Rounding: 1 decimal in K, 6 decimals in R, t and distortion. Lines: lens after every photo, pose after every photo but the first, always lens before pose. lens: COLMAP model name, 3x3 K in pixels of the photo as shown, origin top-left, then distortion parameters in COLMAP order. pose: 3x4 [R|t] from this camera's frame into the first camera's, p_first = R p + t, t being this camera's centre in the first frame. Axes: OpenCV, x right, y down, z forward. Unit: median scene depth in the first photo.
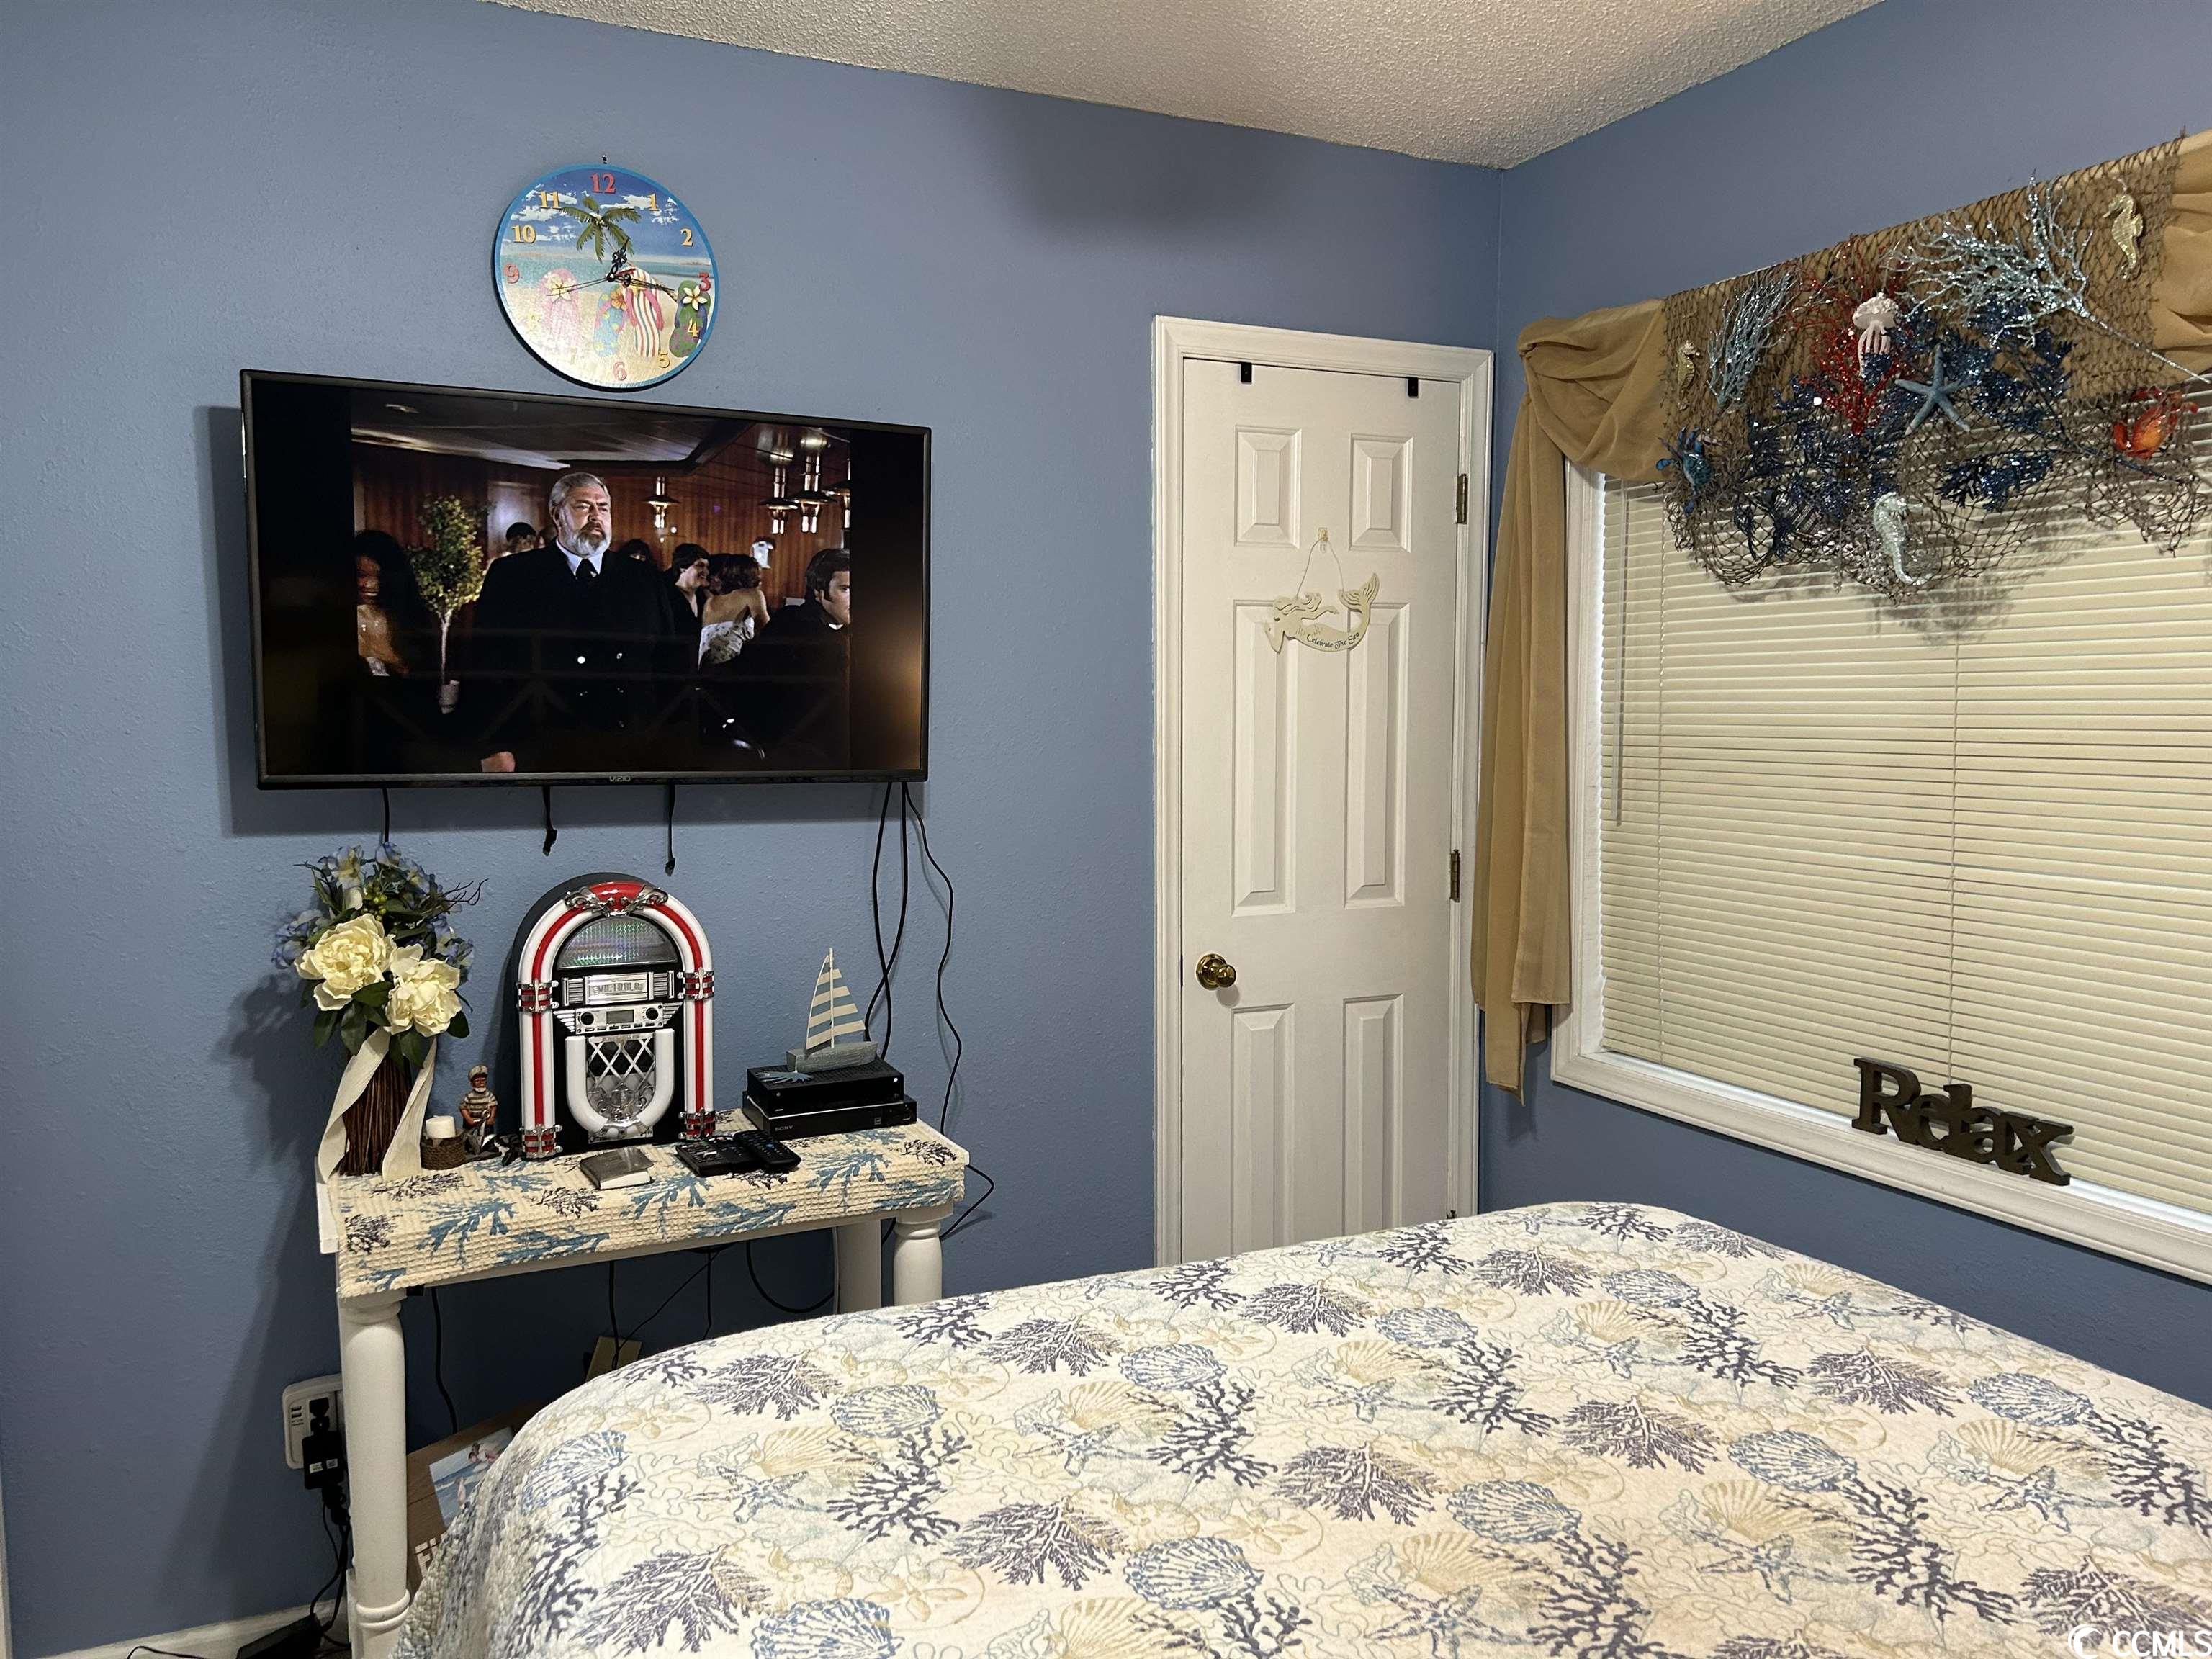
lens RADIAL K [[1655.3, 0, 1112.3], [0, 1655.3, 852.8], [0, 0, 1]] dist [0.063078, -0.084821]
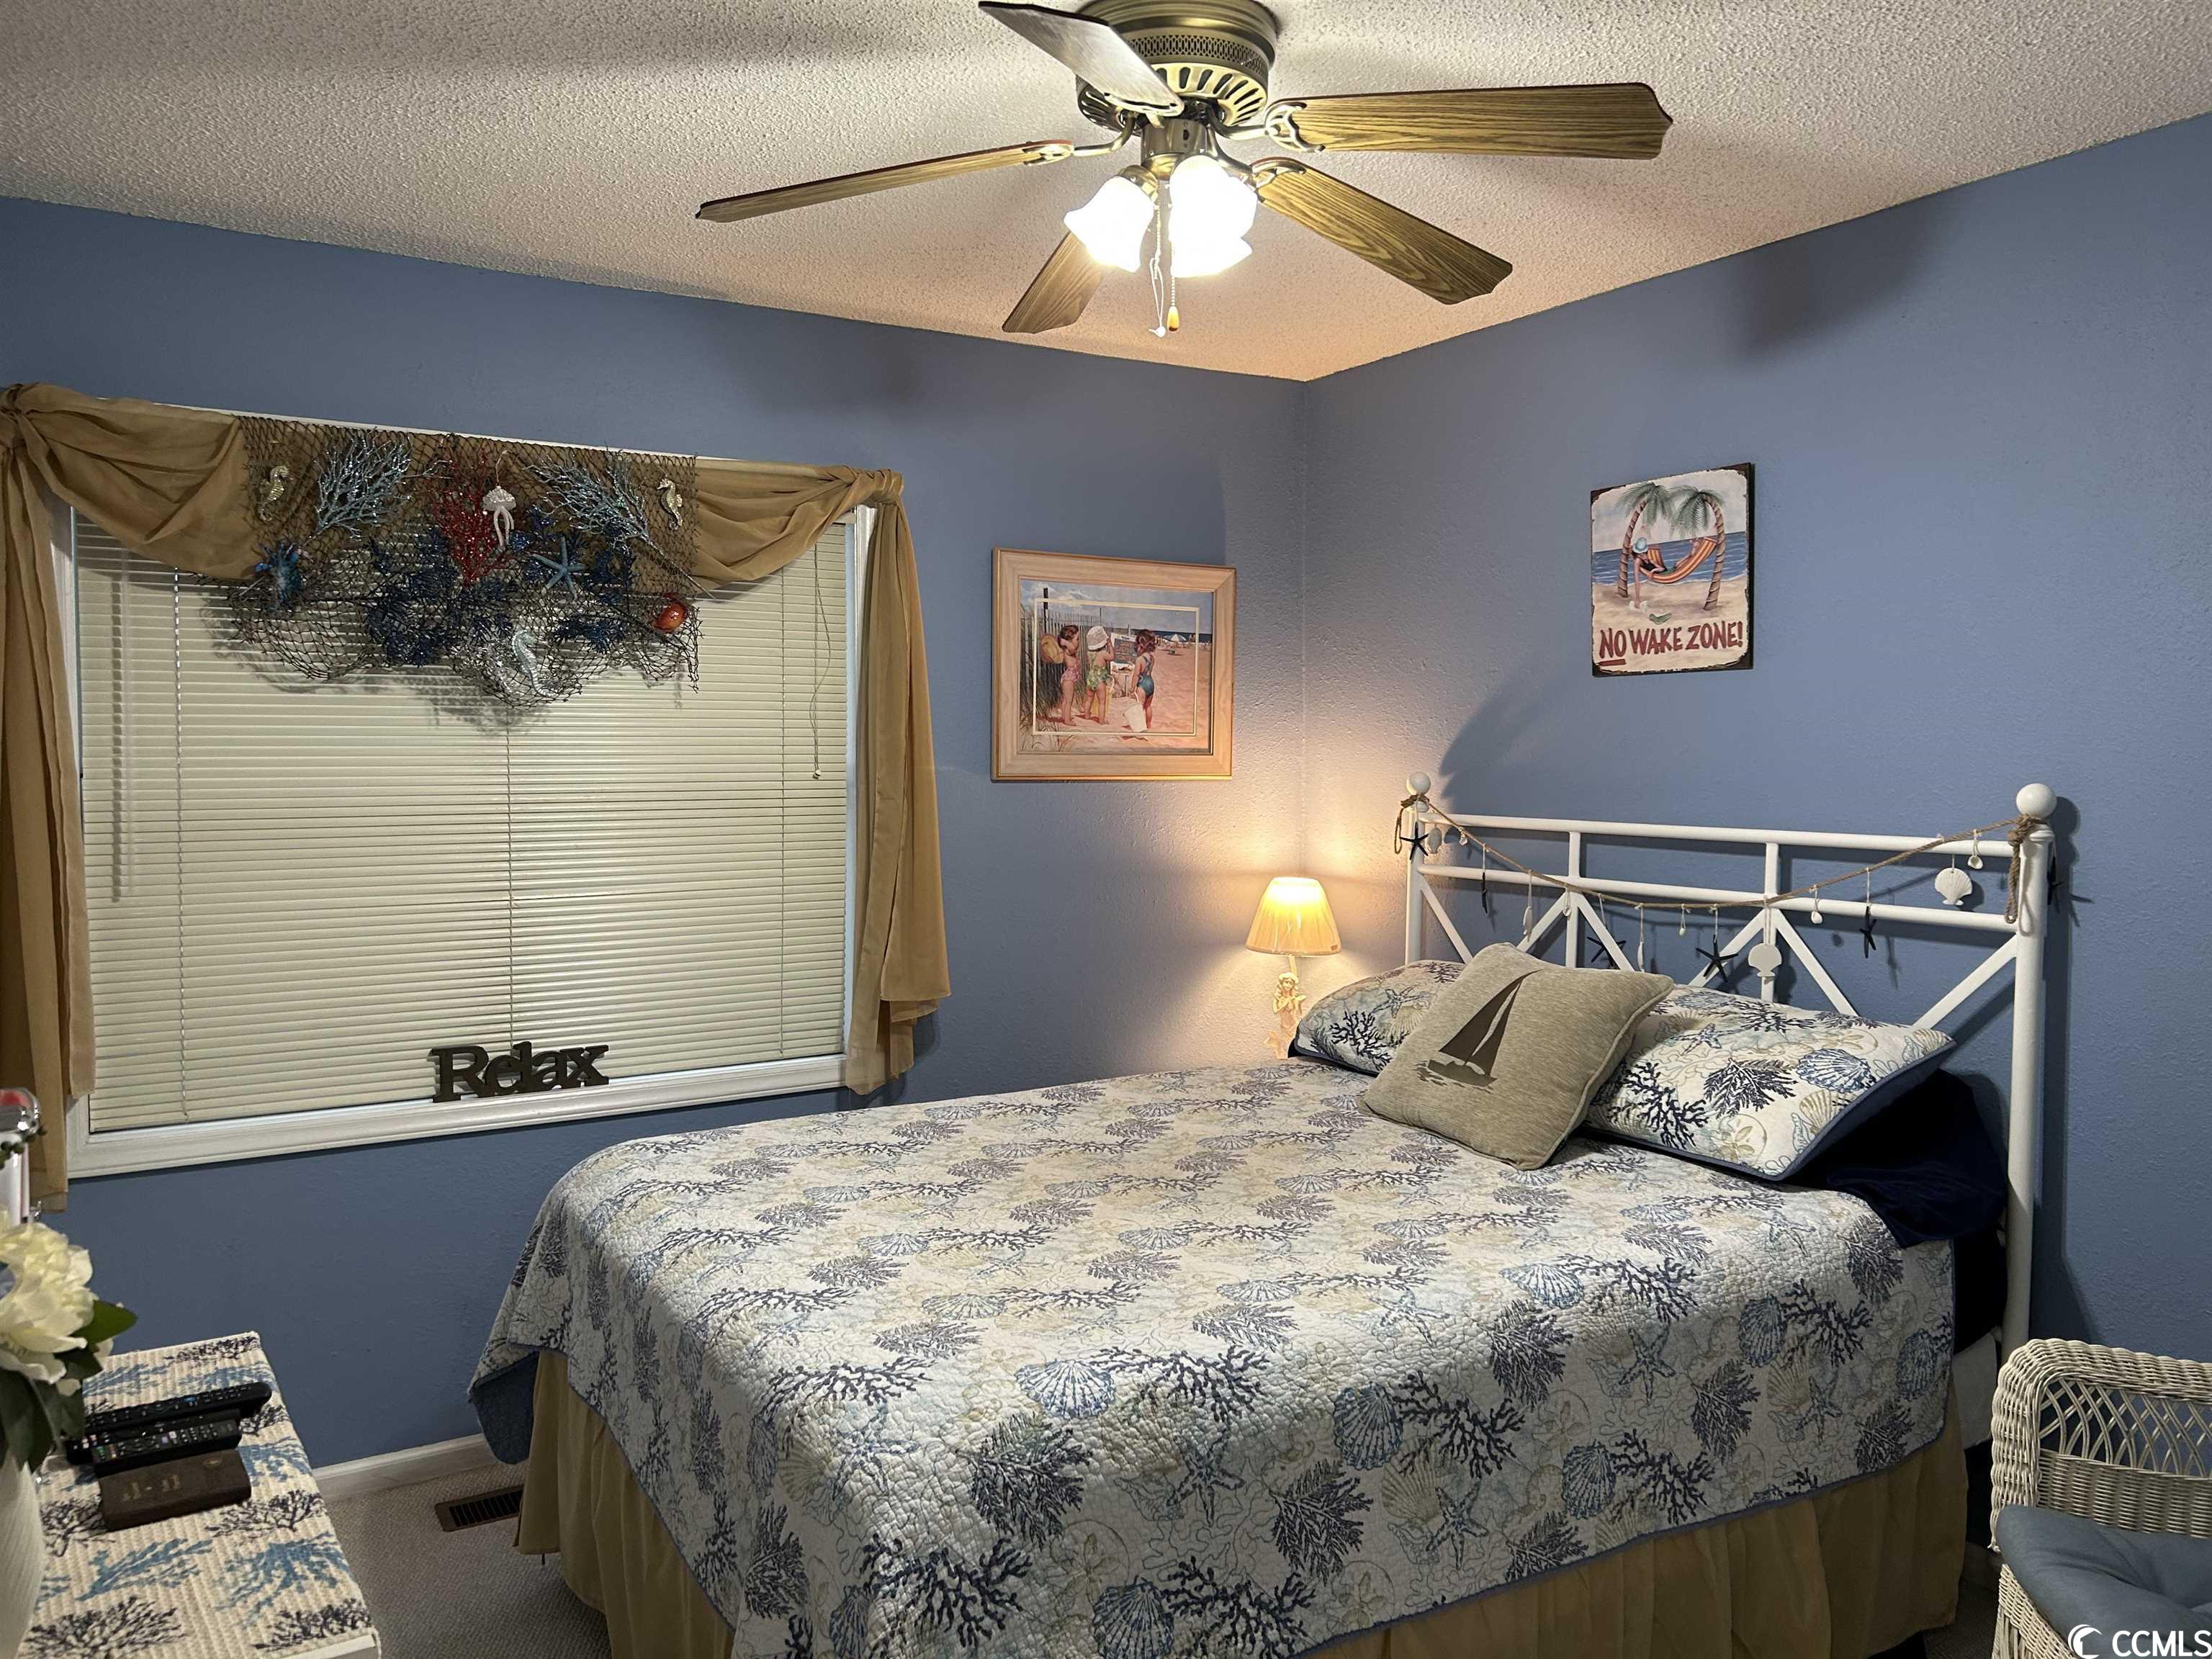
lens RADIAL K [[1655.3, 0, 1112.3], [0, 1655.3, 852.8], [0, 0, 1]] dist [0.063078, -0.084821]
pose [[-0.116688, -0.059717, 0.991372, -0.980105], [0.092115, 0.993237, 0.070672, -0.079124], [-0.988888, 0.099567, -0.110398, 0.659807]]
